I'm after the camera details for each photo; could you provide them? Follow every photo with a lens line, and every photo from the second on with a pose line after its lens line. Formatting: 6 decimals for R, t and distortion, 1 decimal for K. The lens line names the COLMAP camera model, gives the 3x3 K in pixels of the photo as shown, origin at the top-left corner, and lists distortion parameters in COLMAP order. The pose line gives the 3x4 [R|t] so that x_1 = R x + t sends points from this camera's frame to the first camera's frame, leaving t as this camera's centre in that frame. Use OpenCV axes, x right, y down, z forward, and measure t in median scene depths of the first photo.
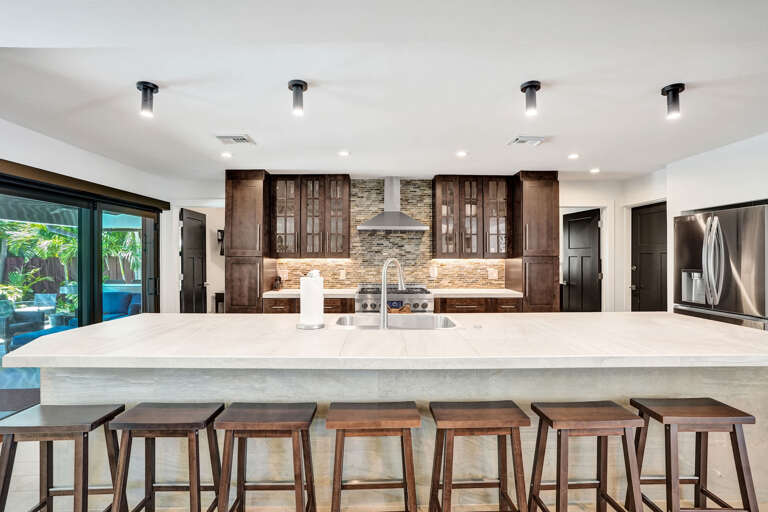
lens RADIAL K [[373.6, 0, 384.0], [0, 373.6, 256.0], [0, 0, 1]] dist [-0.047188, 0.020855]
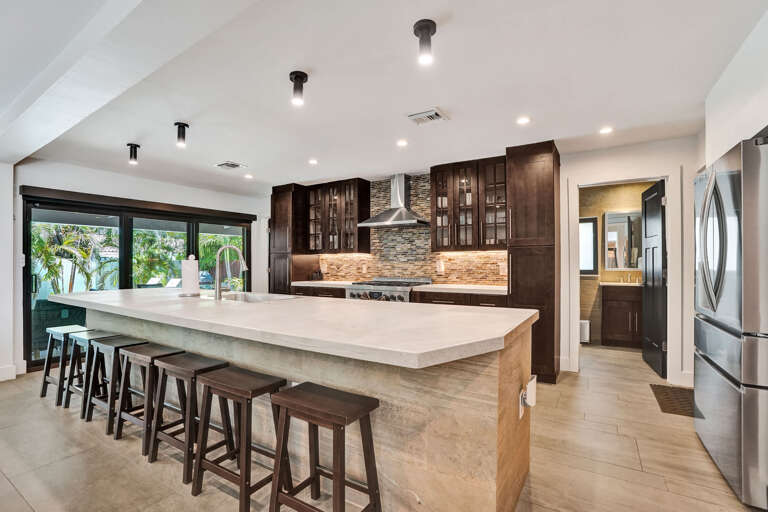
lens RADIAL K [[365.4, 0, 384.0], [0, 365.4, 256.0], [0, 0, 1]] dist [-0.029349, 0.000515]
pose [[0.838815, -0.013687, -0.544245, 0.527445], [0.004327, 0.999820, -0.018475, 0.032386], [0.544400, 0.013142, 0.838723, 0.123802]]
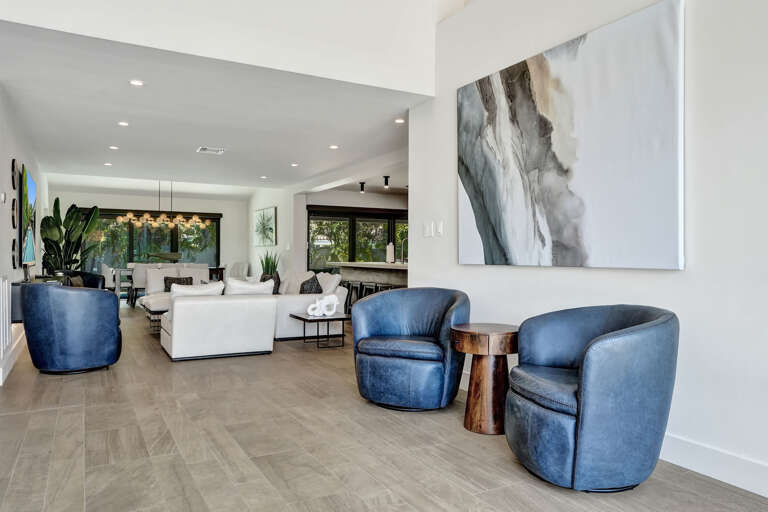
lens RADIAL K [[569.0, 0, 393.5], [0, 569.0, 257.8], [0, 0, 1]] dist [-0.004669, 0.002184]
pose [[0.495248, 0.008046, -0.868715, 1.640528], [-0.007731, 0.999958, 0.004854, 0.063348], [0.868717, 0.004312, 0.495289, -0.510217]]
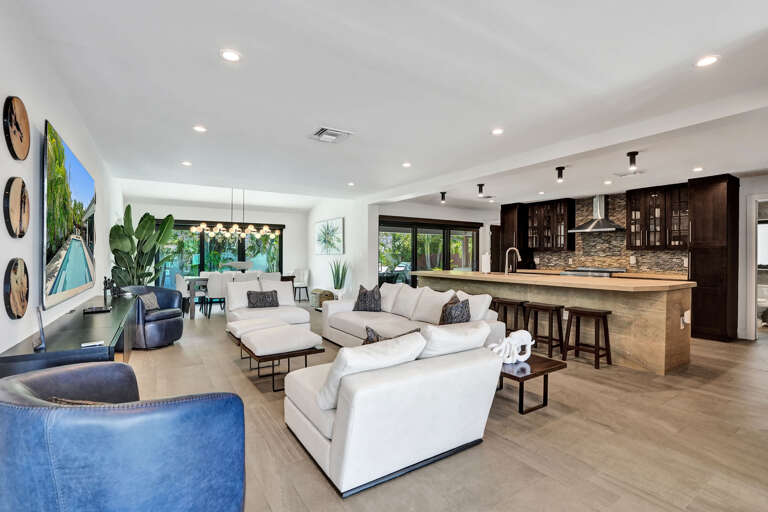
lens RADIAL K [[373.6, 0, 384.0], [0, 373.6, 256.0], [0, 0, 1]] dist [-0.047188, 0.020855]
pose [[0.541902, 0.002109, -0.840439, 0.769103], [-0.004562, 0.999990, -0.000432, 0.032534], [0.840429, 0.004068, 0.541906, -0.497200]]
